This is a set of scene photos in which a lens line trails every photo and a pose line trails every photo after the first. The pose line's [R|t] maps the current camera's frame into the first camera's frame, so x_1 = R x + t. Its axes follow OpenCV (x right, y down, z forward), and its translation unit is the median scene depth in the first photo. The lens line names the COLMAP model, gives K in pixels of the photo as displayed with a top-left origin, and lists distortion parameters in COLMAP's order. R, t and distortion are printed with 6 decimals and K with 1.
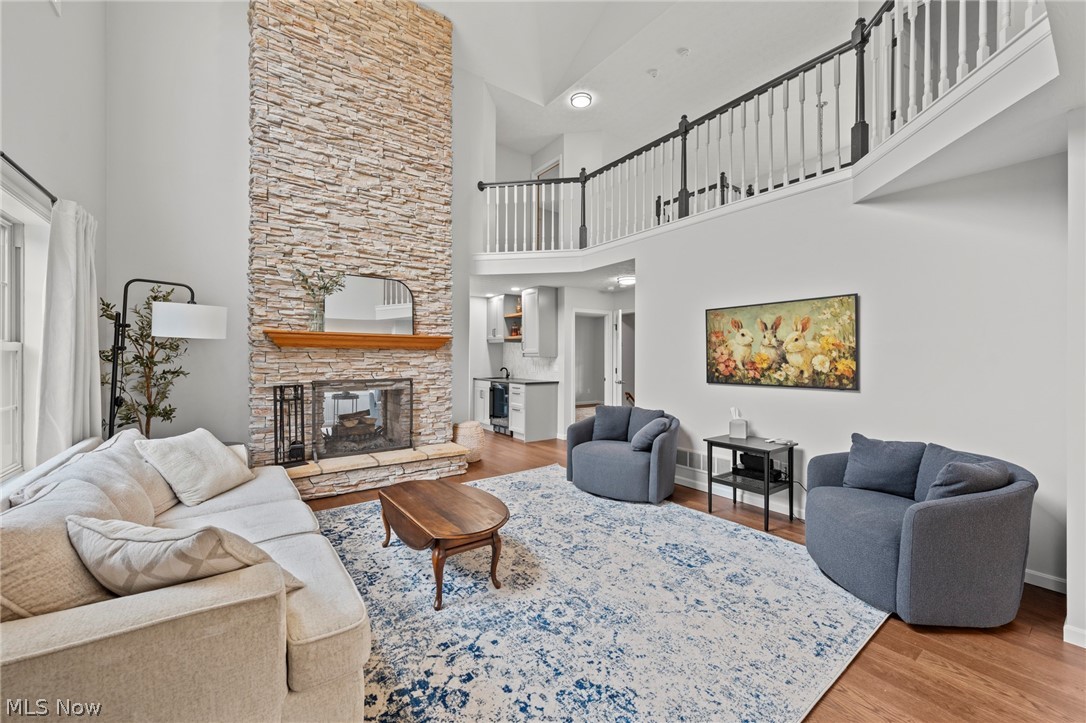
lens RADIAL K [[432.3, 0, 567.9], [0, 432.3, 358.1], [0, 0, 1]] dist [-0.001104, -0.000197]
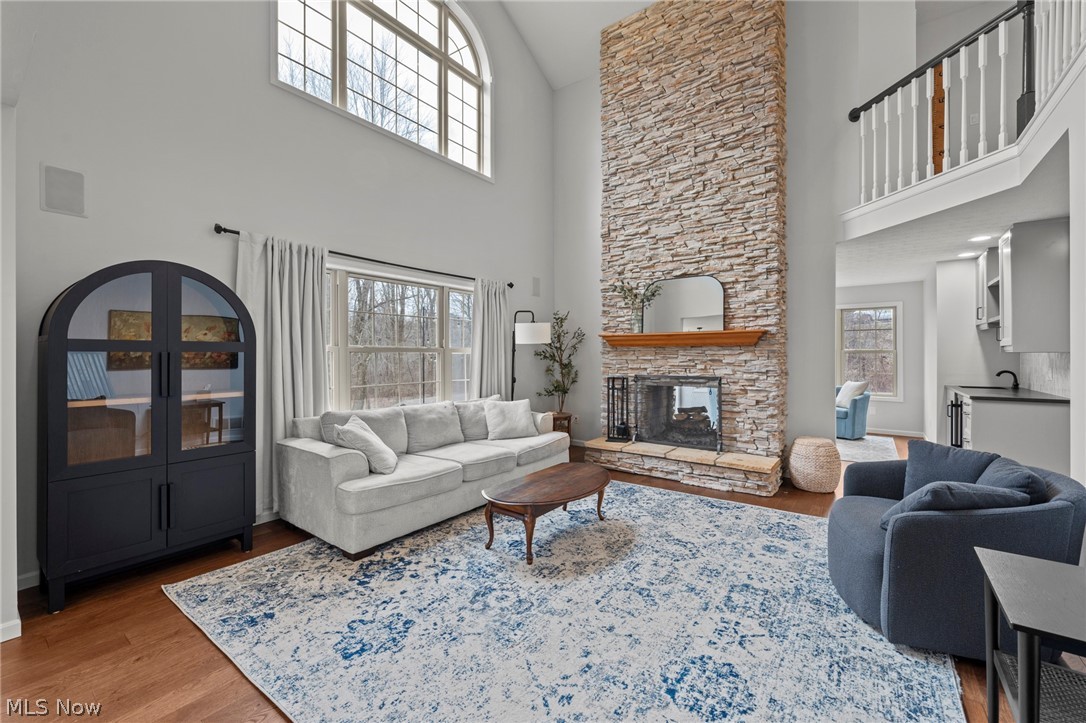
lens RADIAL K [[447.4, 0, 527.8], [0, 447.4, 355.8], [0, 0, 1]] dist [-0.000791, 0.000000]
pose [[0.244341, -0.004068, -0.969681, 0.559883], [0.001854, 0.999991, -0.003728, 0.004425], [0.969688, -0.000887, 0.244346, 0.427572]]
